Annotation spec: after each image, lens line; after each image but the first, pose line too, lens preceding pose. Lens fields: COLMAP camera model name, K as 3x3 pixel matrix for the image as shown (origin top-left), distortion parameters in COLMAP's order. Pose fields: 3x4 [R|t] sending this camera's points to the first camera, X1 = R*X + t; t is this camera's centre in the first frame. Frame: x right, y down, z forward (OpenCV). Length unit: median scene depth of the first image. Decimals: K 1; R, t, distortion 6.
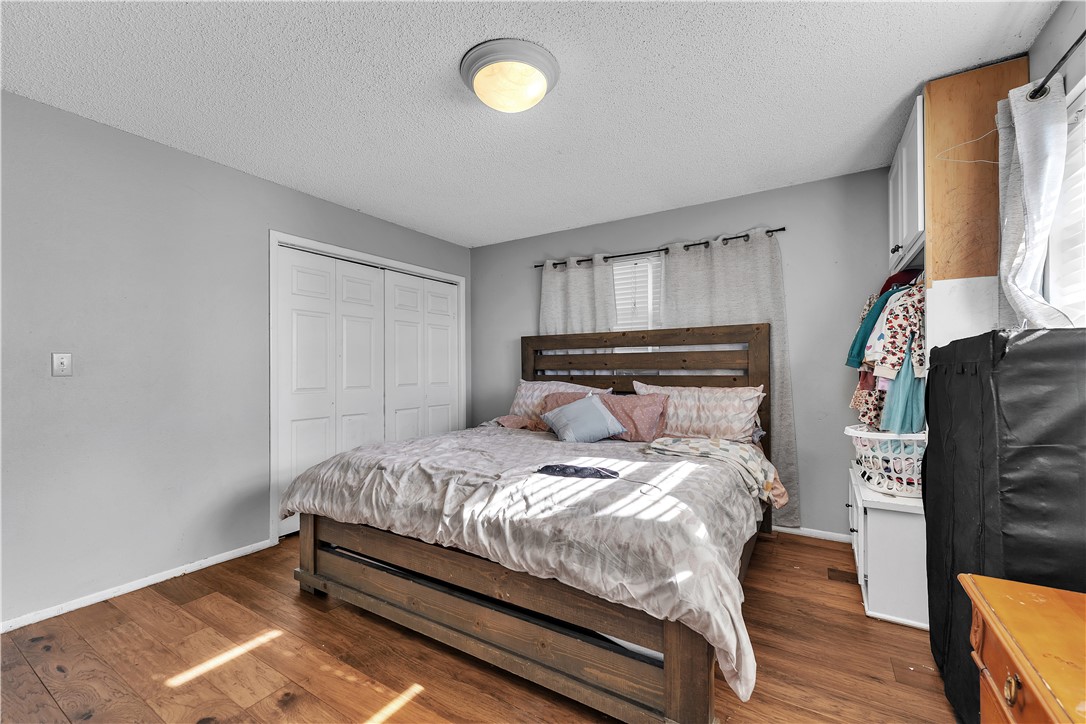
lens RADIAL K [[447.9, 0, 540.6], [0, 447.9, 364.1], [0, 0, 1]] dist [0.001146, -0.000422]
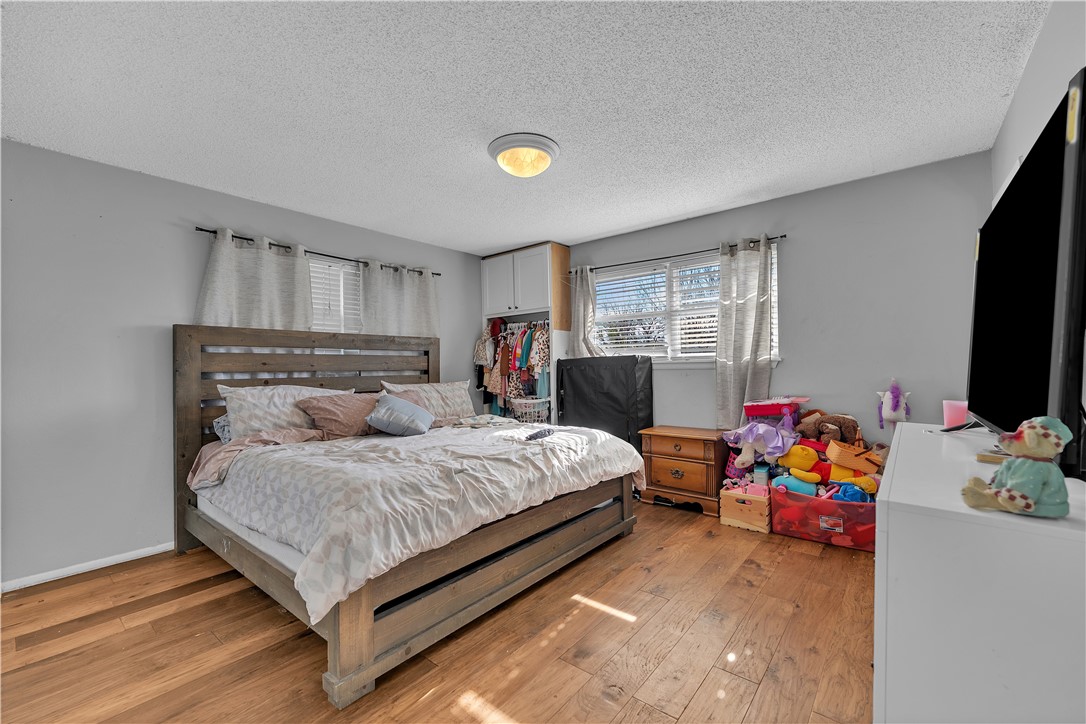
lens RADIAL K [[447.9, 0, 543.6], [0, 447.9, 361.9], [0, 0, 1]] dist [0.001146, -0.000422]
pose [[0.123985, 0.018418, 0.992113, -1.253814], [0.001885, 0.999822, -0.018797, 0.019497], [-0.992282, 0.004200, 0.123928, 0.695004]]
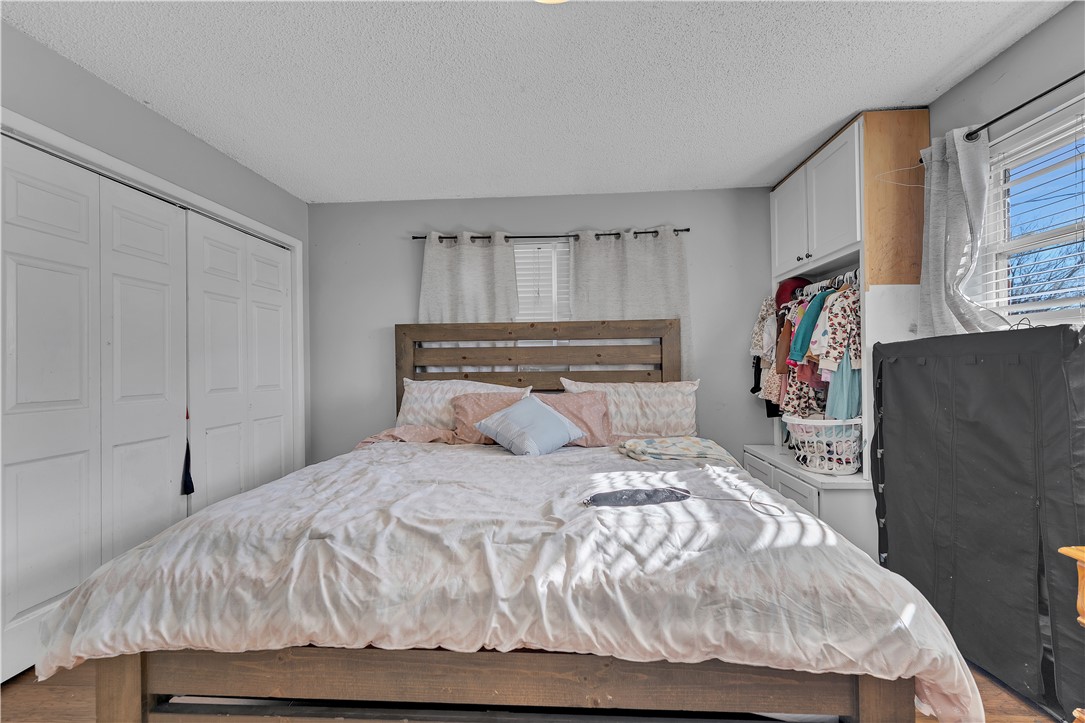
lens RADIAL K [[447.5, 0, 542.0], [0, 447.5, 361.4], [0, 0, 1]] dist [0.001146, -0.000422]
pose [[0.877585, -0.000479, 0.479421, -0.374544], [0.000909, 0.999999, -0.000665, 0.009326], [-0.479420, 0.001020, 0.877585, 0.355836]]
